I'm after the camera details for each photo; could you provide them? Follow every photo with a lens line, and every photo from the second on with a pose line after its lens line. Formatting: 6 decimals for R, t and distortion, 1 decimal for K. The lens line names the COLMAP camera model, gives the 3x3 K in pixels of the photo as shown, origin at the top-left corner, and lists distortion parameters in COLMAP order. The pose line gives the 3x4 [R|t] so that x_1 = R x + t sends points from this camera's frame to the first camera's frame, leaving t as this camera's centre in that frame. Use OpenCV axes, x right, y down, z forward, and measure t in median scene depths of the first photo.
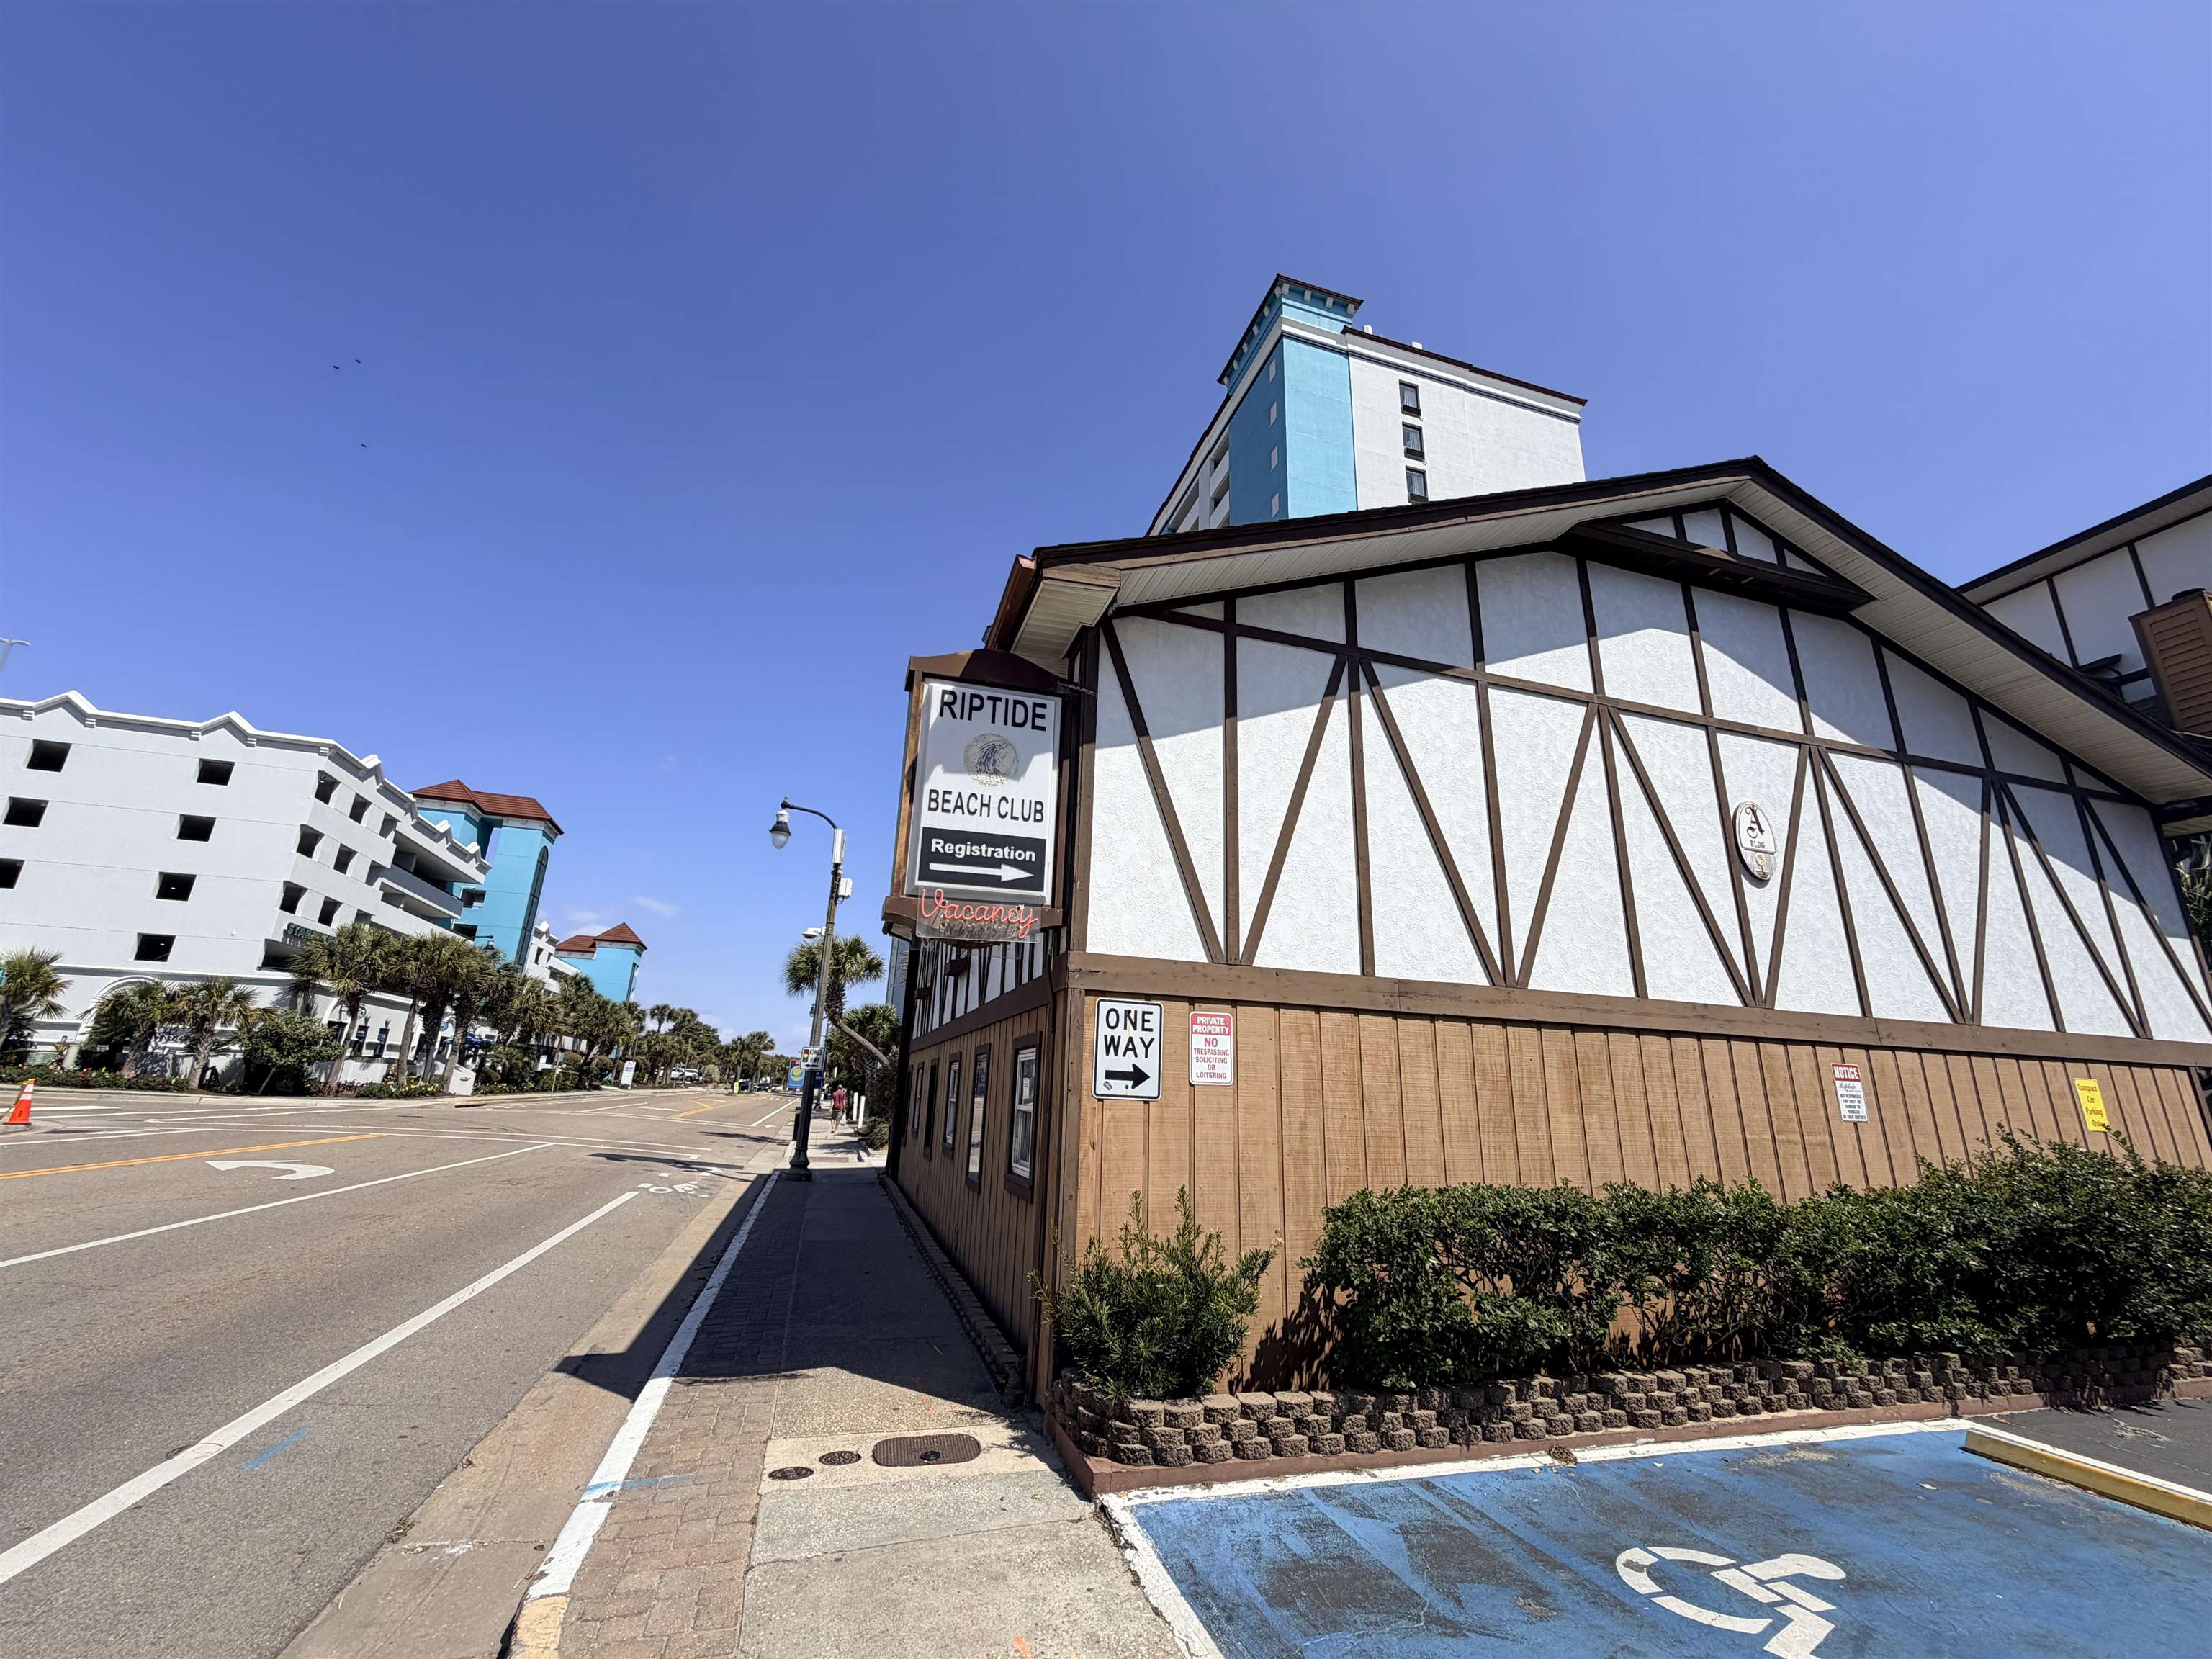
lens RADIAL K [[883.8, 0, 1104.7], [0, 883.8, 831.6], [0, 0, 1]] dist [-0.001901, 0.000461]
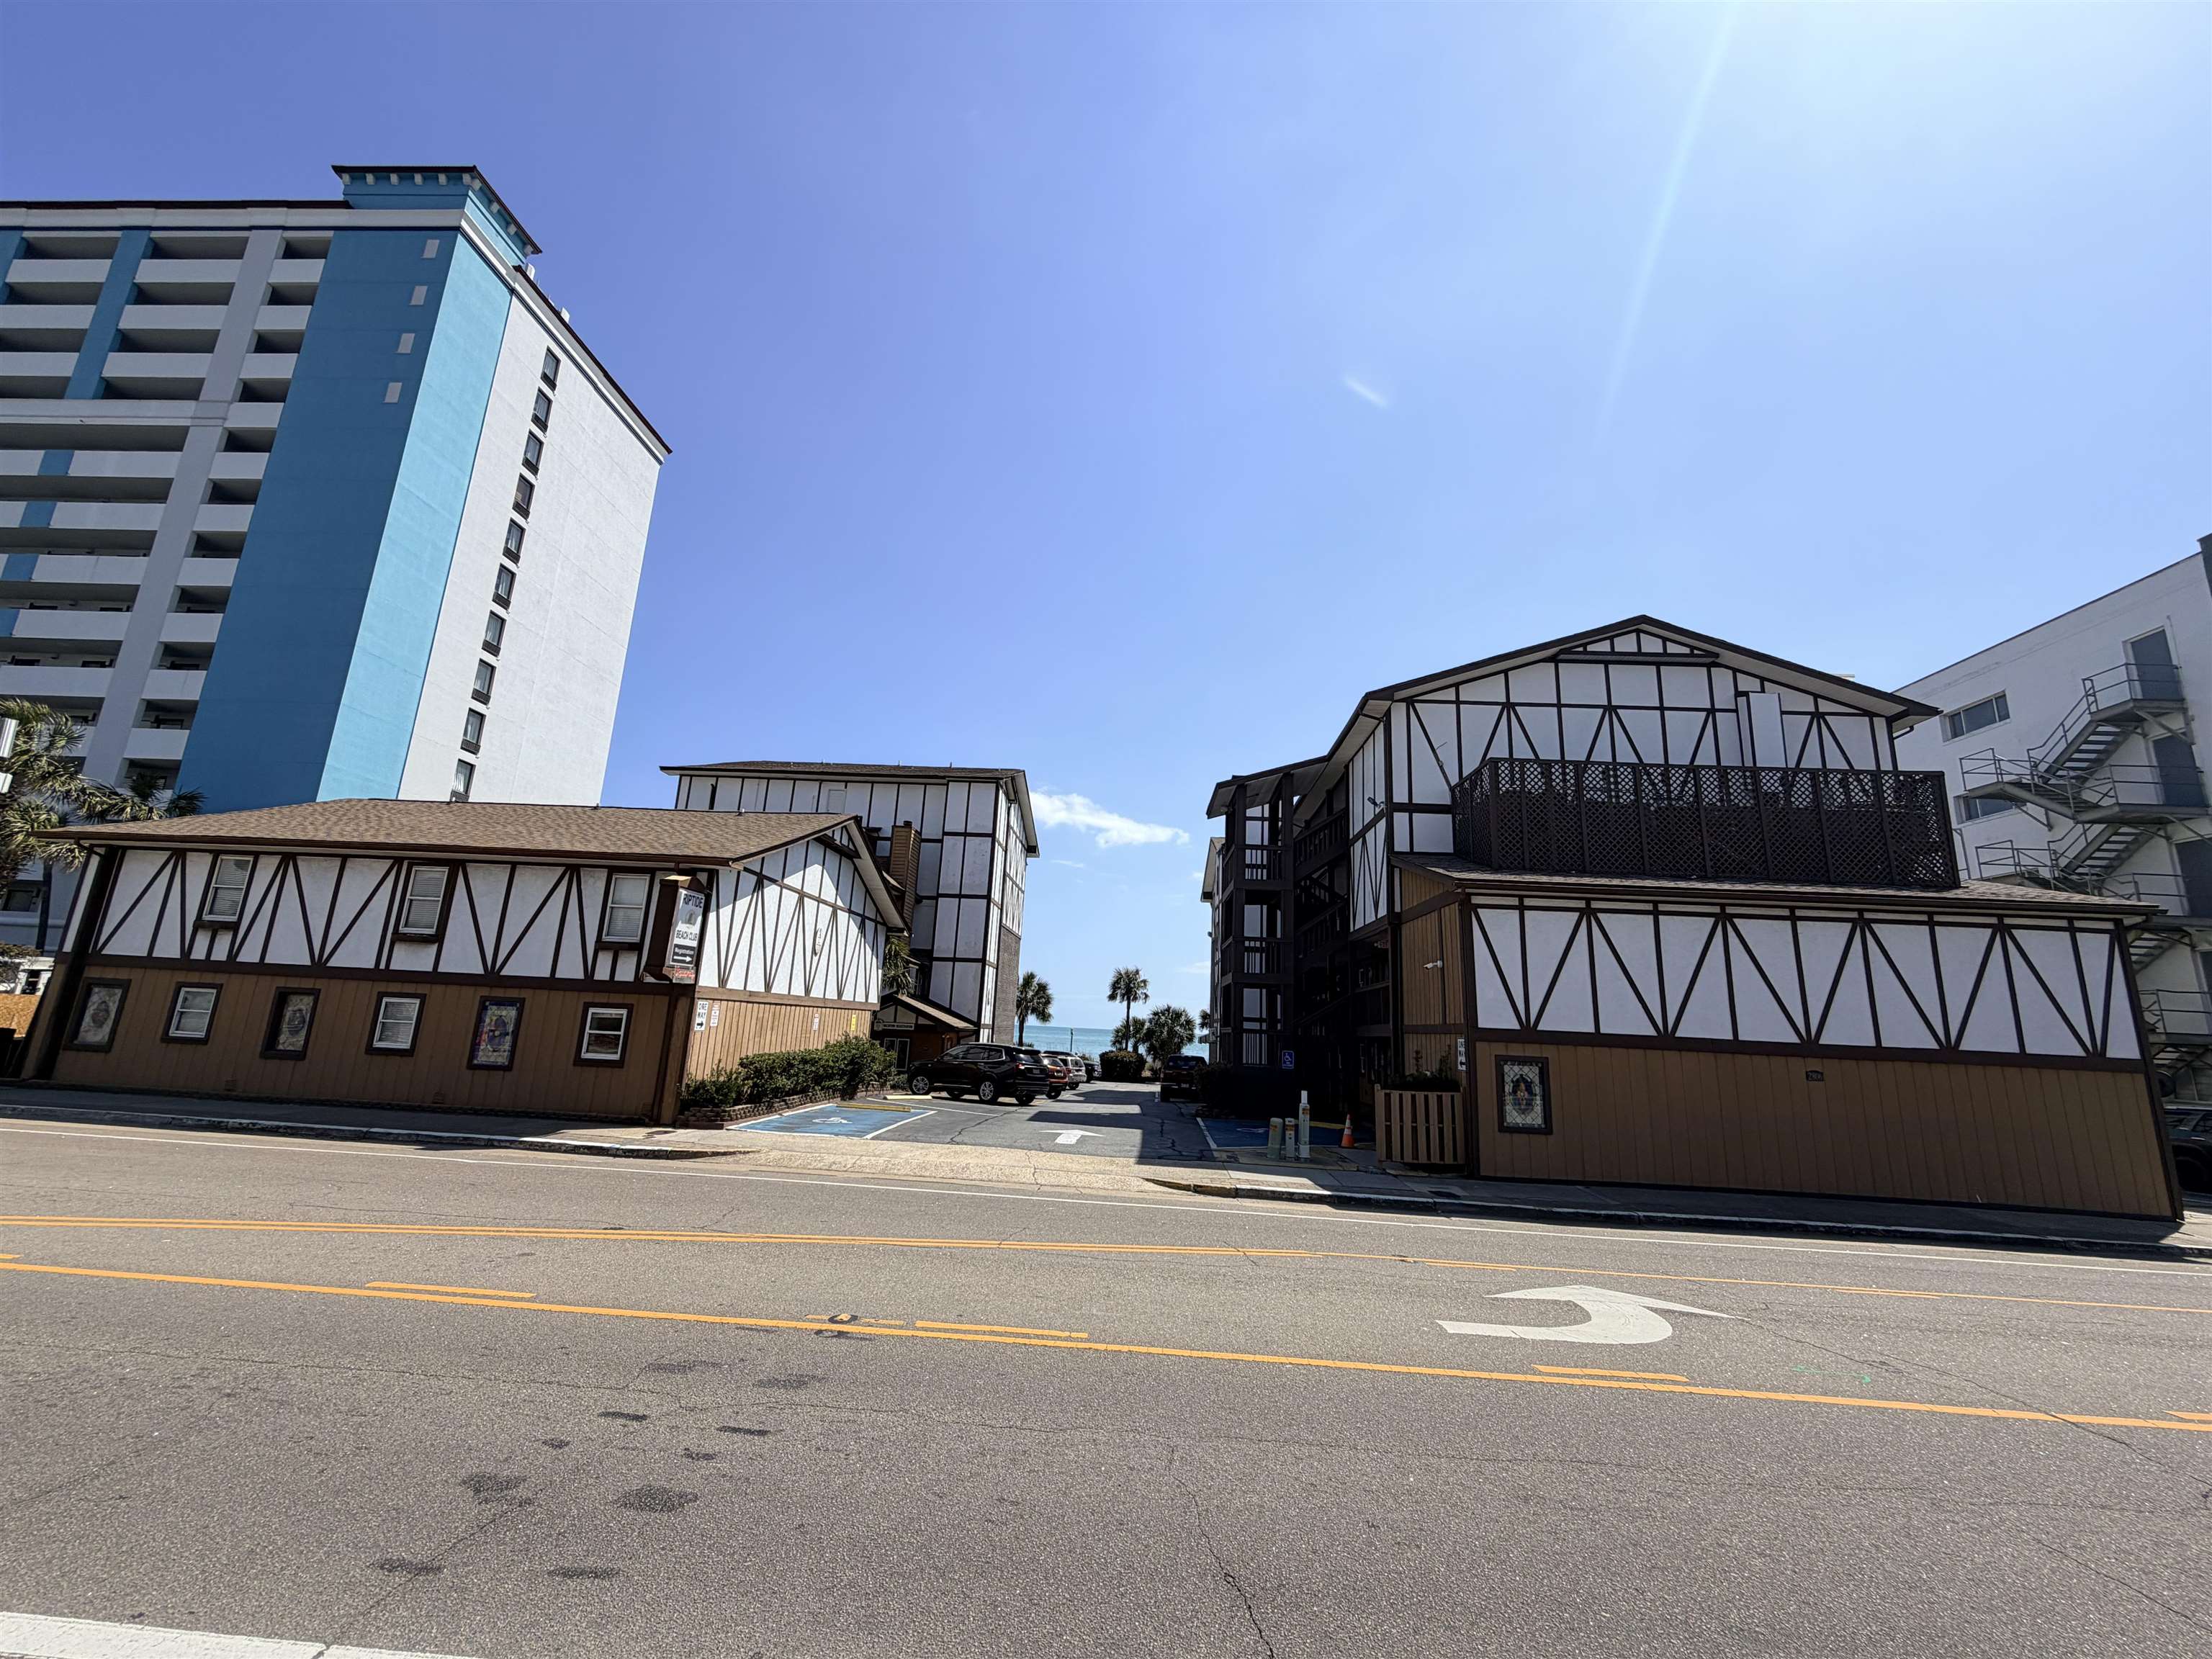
lens RADIAL K [[883.8, 0, 1104.7], [0, 883.8, 831.6], [0, 0, 1]] dist [-0.001901, 0.000461]
pose [[0.337509, 0.187045, 0.922552, -1.633005], [-0.307795, 0.948115, -0.079624, -0.368484], [-0.889579, -0.257083, 0.377569, -0.840023]]
